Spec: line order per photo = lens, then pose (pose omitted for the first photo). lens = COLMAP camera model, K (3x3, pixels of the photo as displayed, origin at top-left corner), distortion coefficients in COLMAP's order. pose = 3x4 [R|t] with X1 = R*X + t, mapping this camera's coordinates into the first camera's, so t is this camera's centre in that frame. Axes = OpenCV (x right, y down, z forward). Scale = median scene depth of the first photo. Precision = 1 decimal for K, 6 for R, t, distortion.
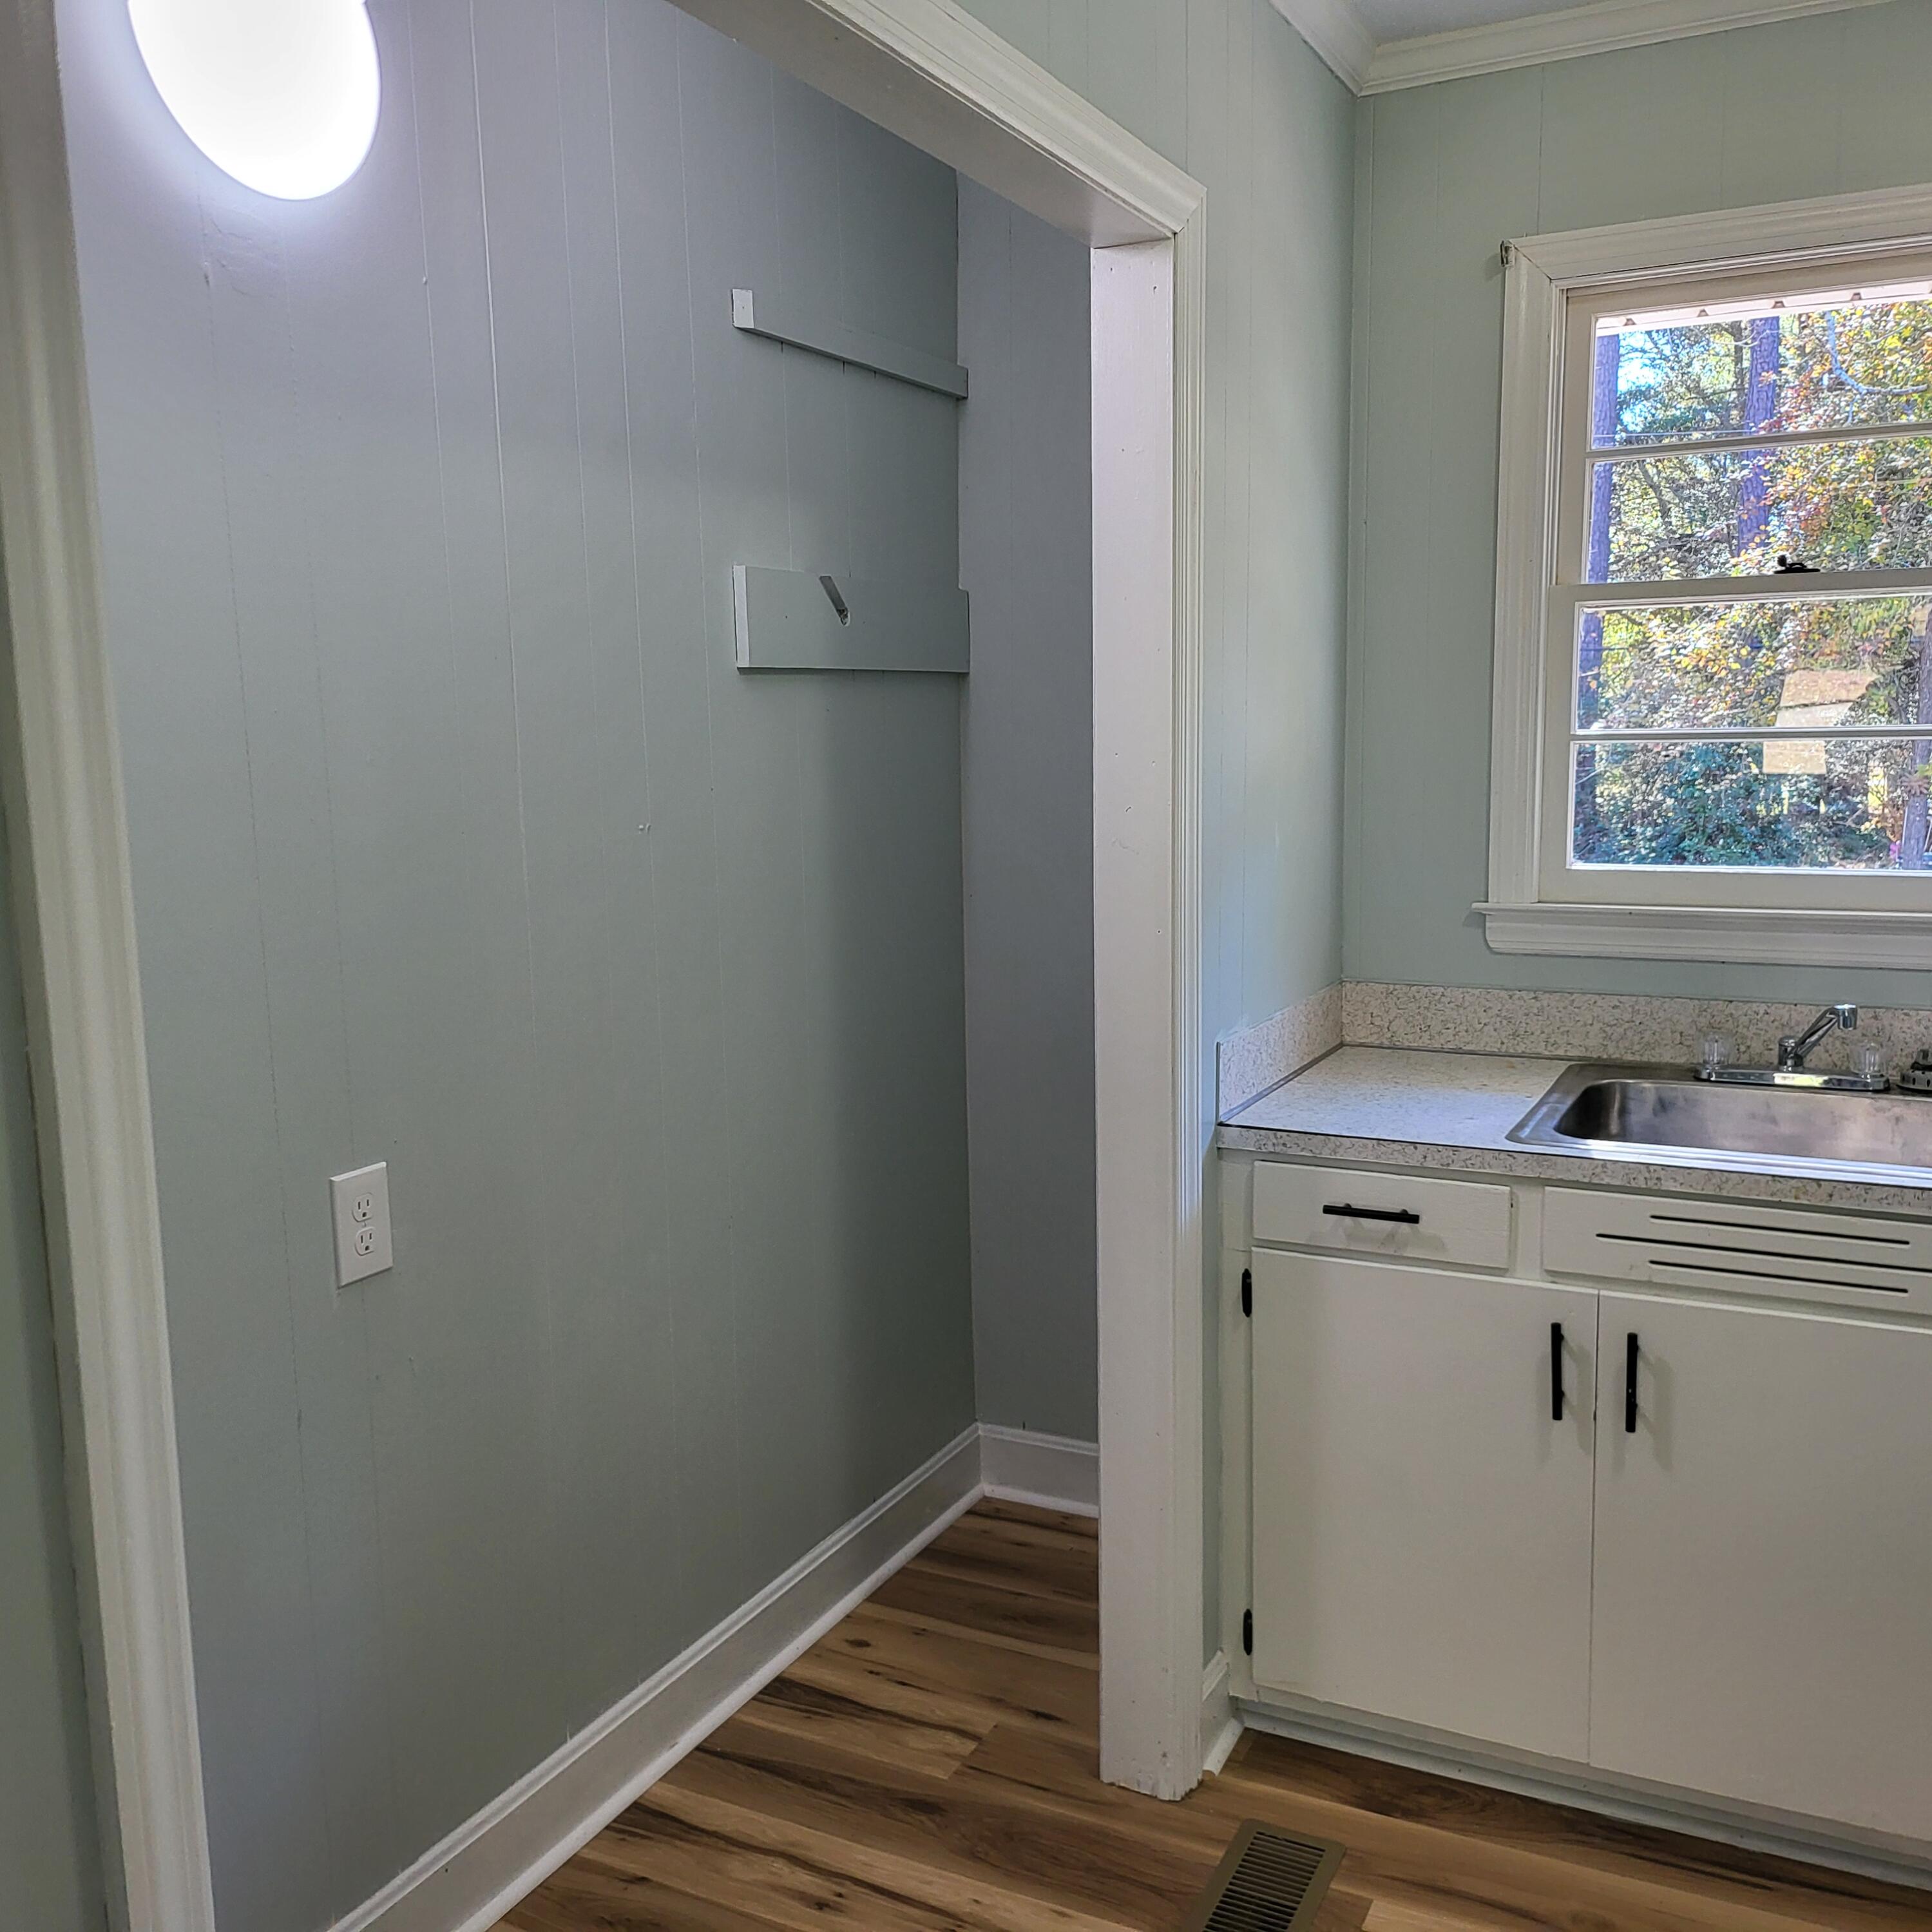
lens RADIAL K [[1830.8, 0, 967.2], [0, 1830.8, 960.8], [0, 0, 1]] dist [0.019232, 0.000000]
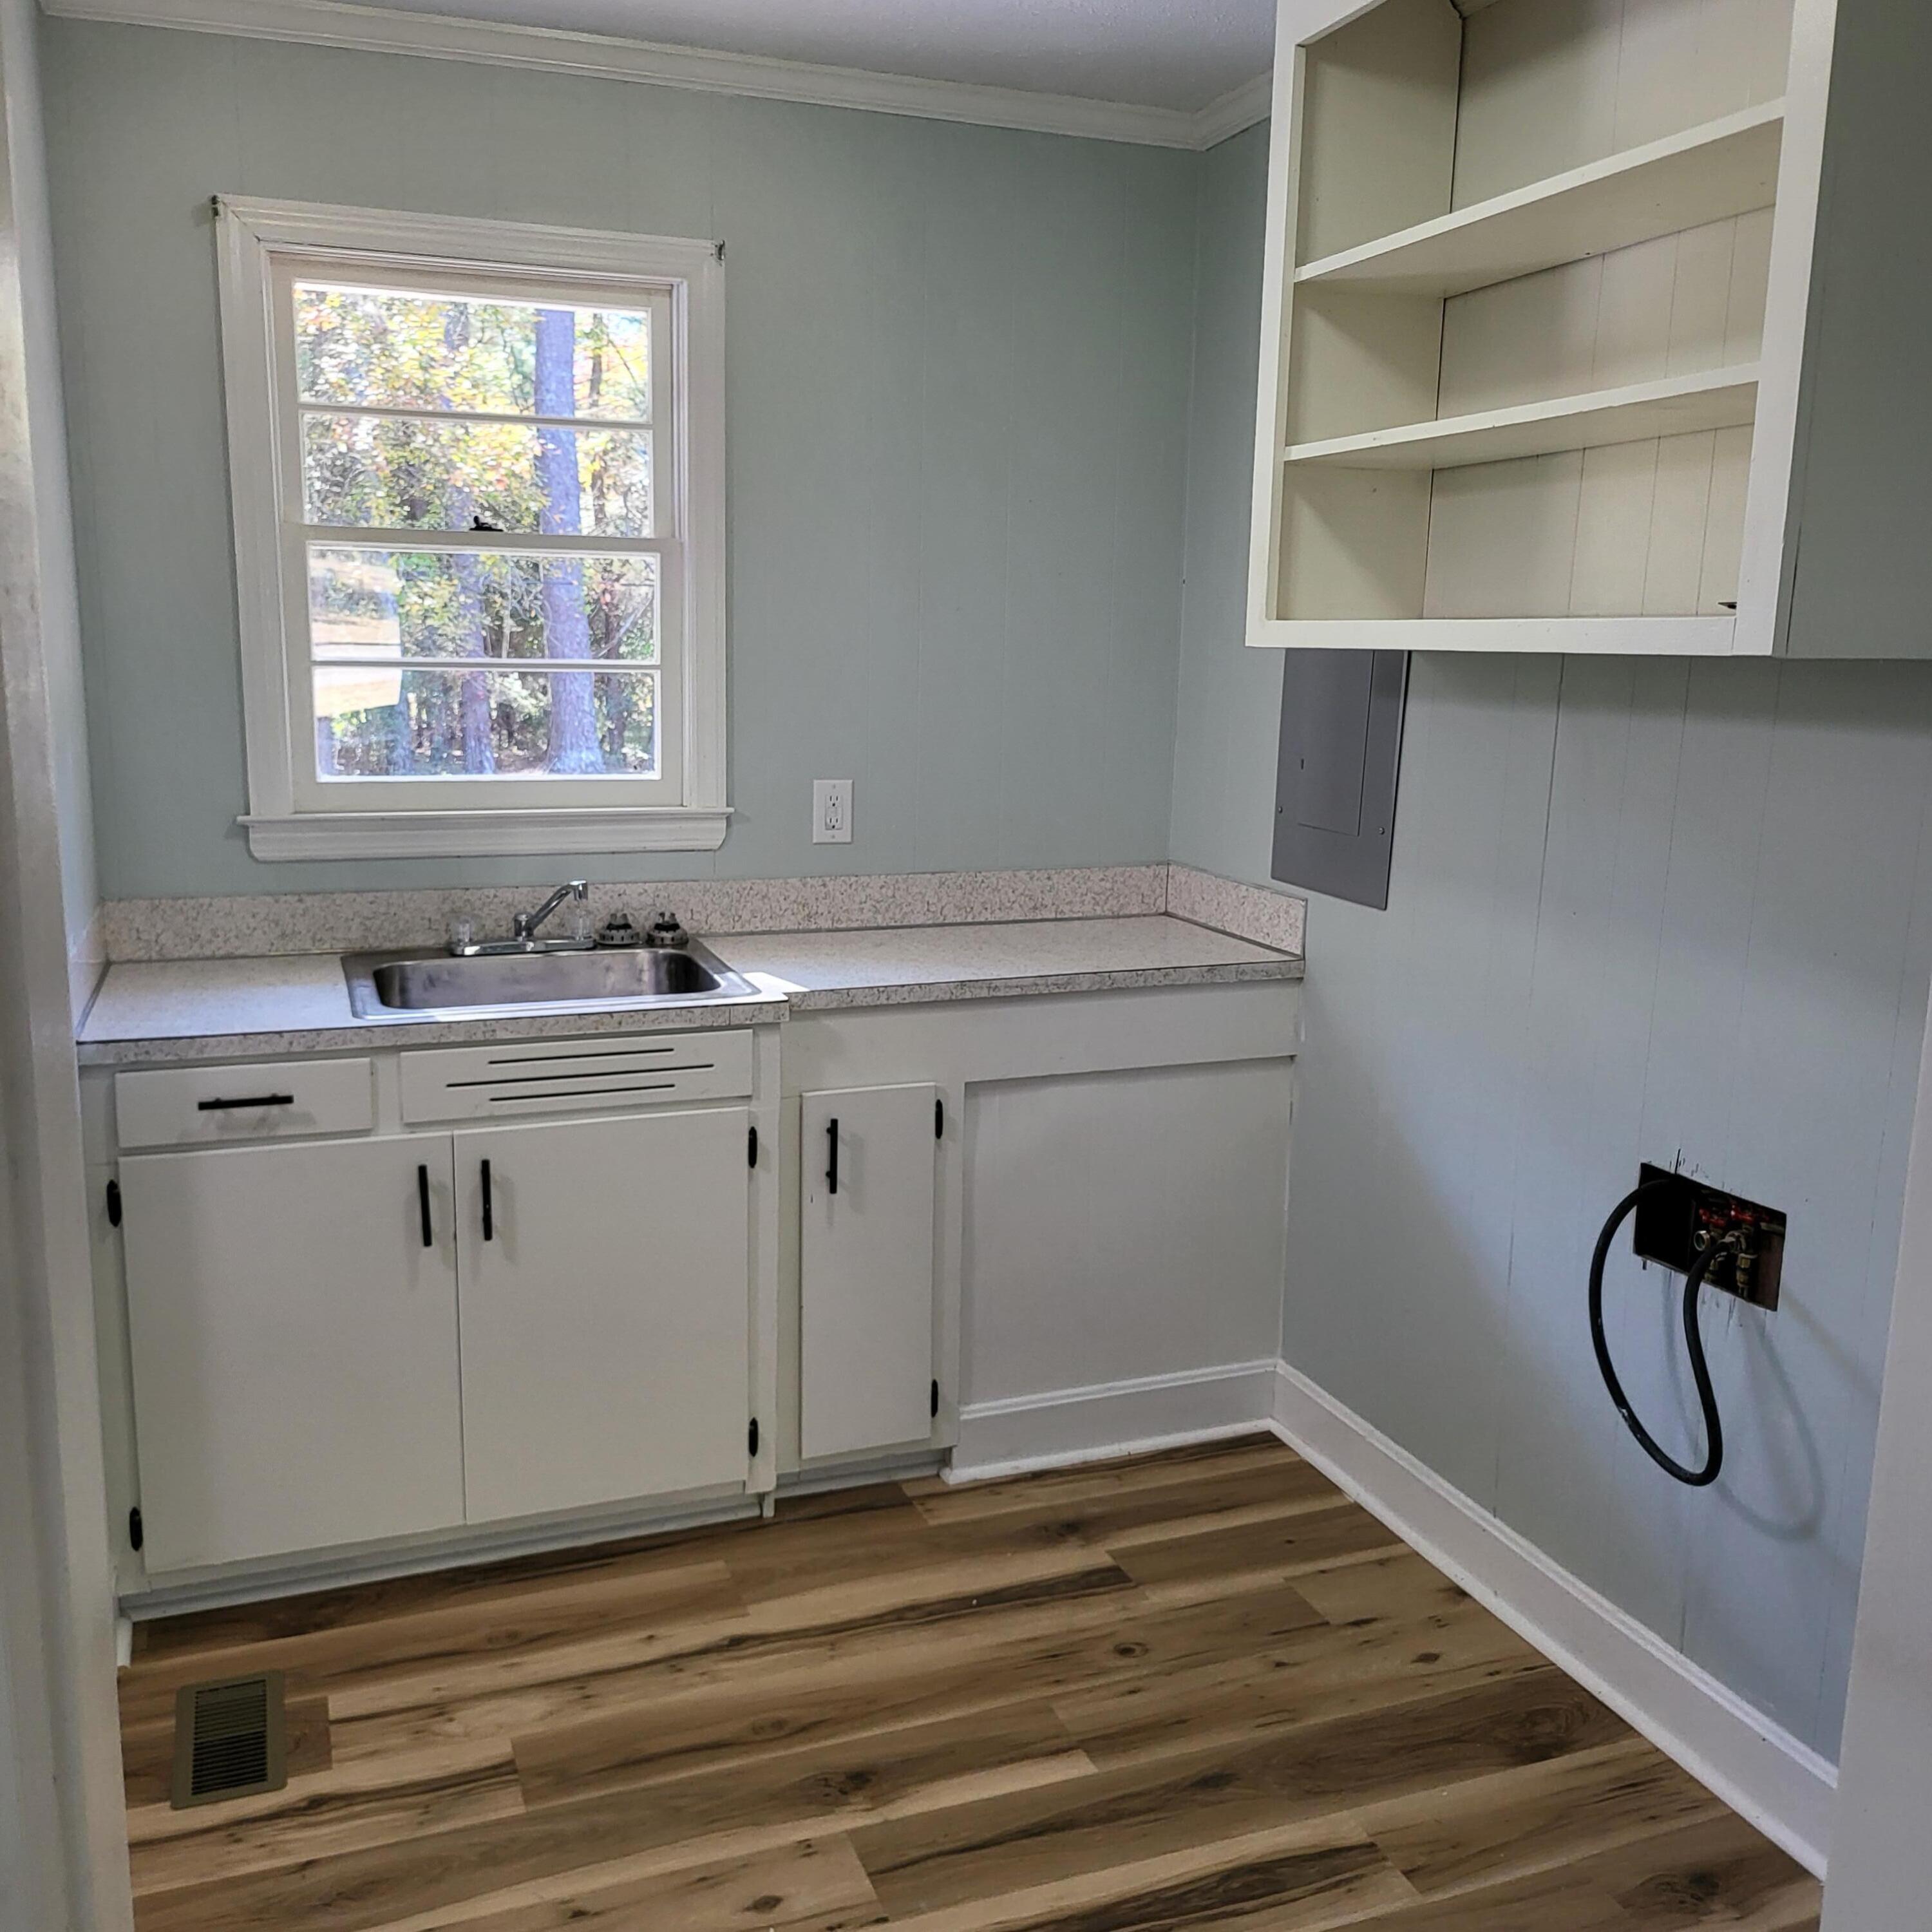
lens RADIAL K [[1830.8, 0, 961.9], [0, 1830.8, 970.9], [0, 0, 1]] dist [0.019232, 0.000000]
pose [[0.672385, -0.106528, 0.732496, -0.258547], [0.072419, 0.994310, 0.078128, 0.005571], [-0.736650, 0.000515, 0.676274, -0.045727]]
